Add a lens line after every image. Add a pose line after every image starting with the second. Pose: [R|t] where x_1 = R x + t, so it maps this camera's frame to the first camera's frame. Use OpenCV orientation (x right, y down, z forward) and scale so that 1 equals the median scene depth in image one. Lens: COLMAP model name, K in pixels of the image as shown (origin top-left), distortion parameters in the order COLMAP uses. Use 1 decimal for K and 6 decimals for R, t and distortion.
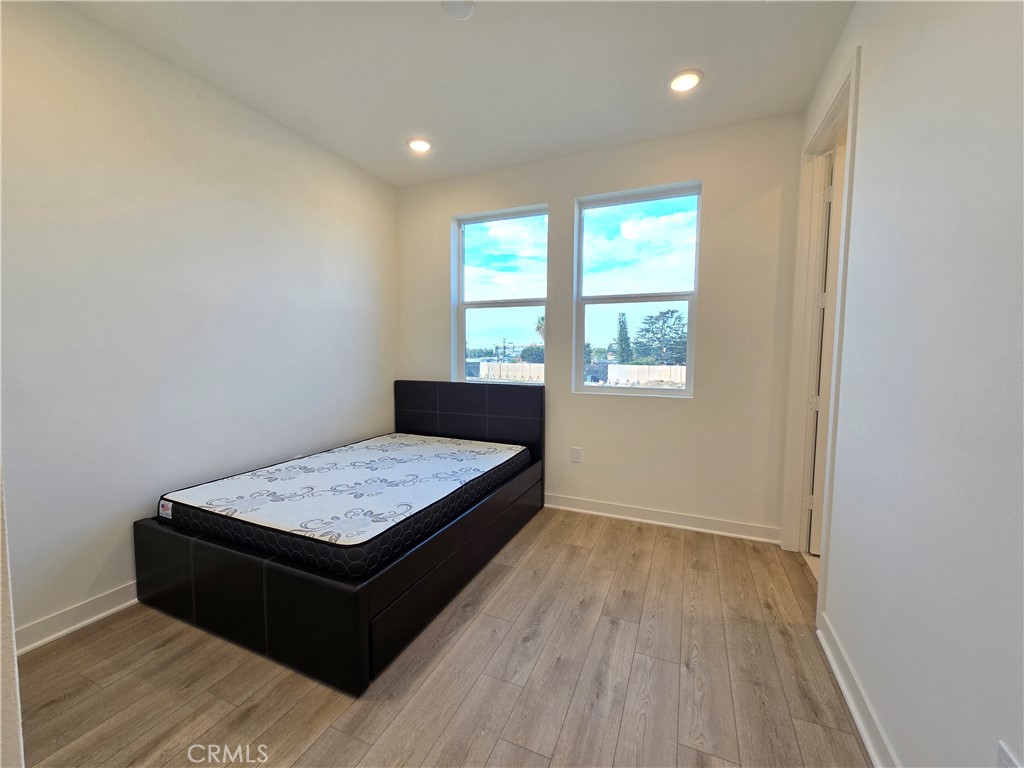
lens RADIAL K [[420.5, 0, 507.8], [0, 420.5, 382.3], [0, 0, 1]] dist [0.000867, 0.000111]
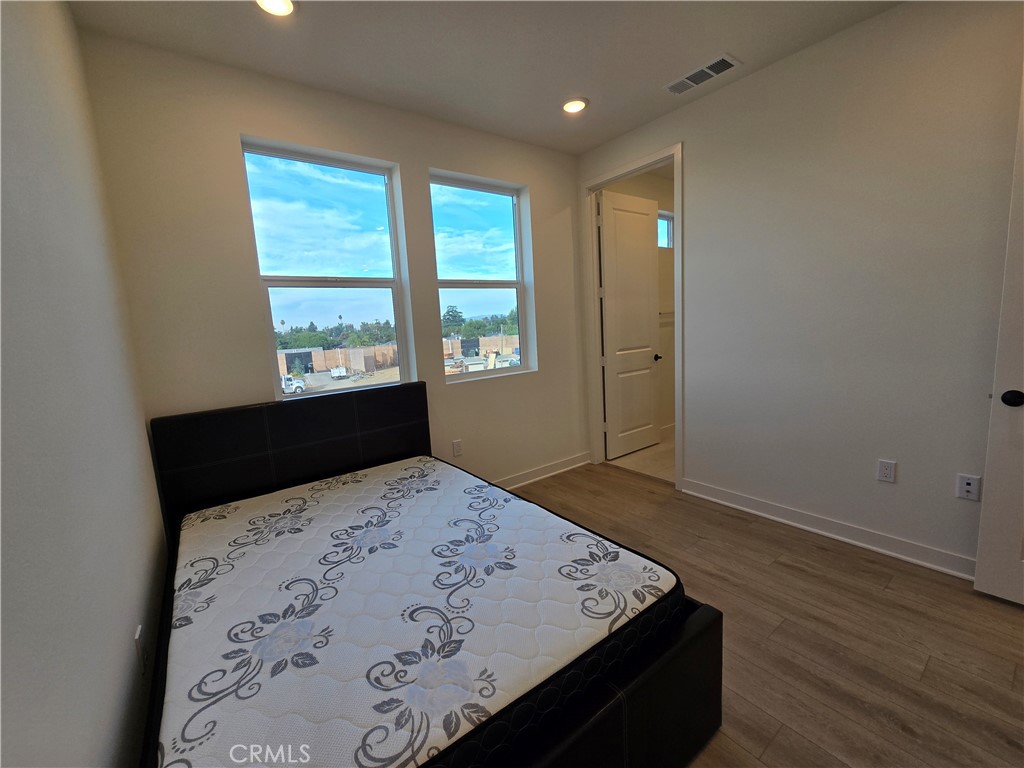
lens RADIAL K [[420.5, 0, 507.8], [0, 420.5, 382.3], [0, 0, 1]] dist [0.000867, 0.000111]
pose [[0.497985, -0.152553, 0.853662, -0.938544], [0.127156, 0.986610, 0.102135, -0.094128], [-0.857812, 0.057686, 0.510716, 0.675321]]
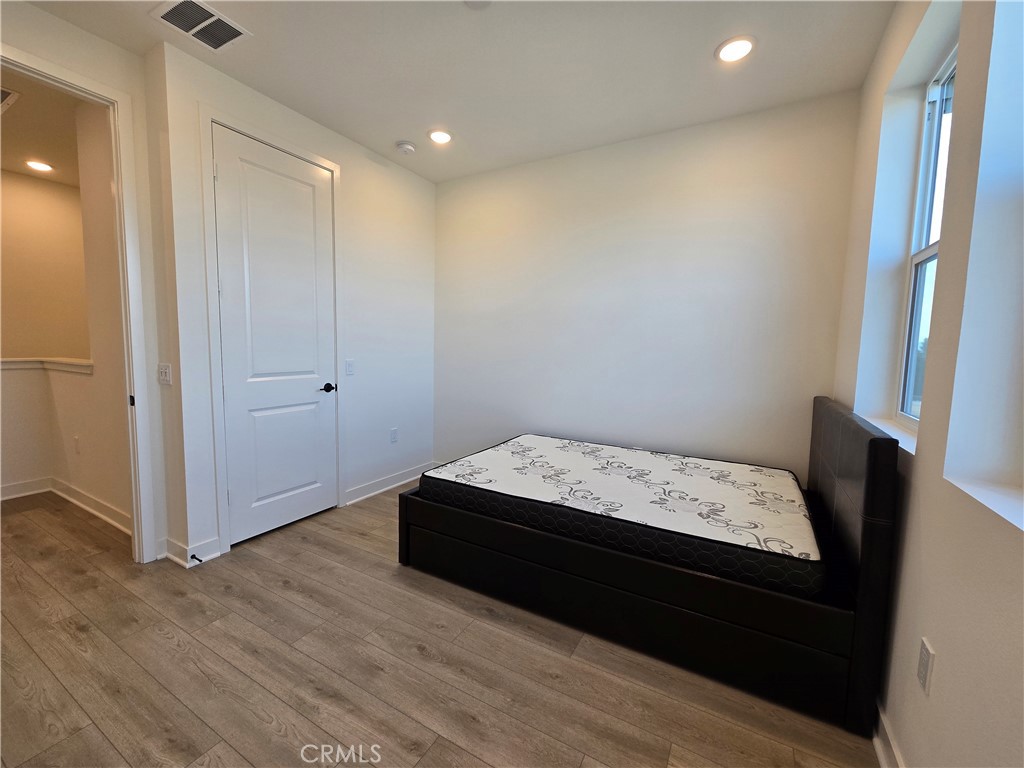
lens RADIAL K [[420.5, 0, 507.8], [0, 420.5, 382.3], [0, 0, 1]] dist [0.000867, 0.000111]
pose [[-0.108579, 0.077795, -0.991039, 0.838085], [-0.096690, 0.991380, 0.088415, -0.073239], [0.989374, 0.105423, -0.100121, 1.129826]]
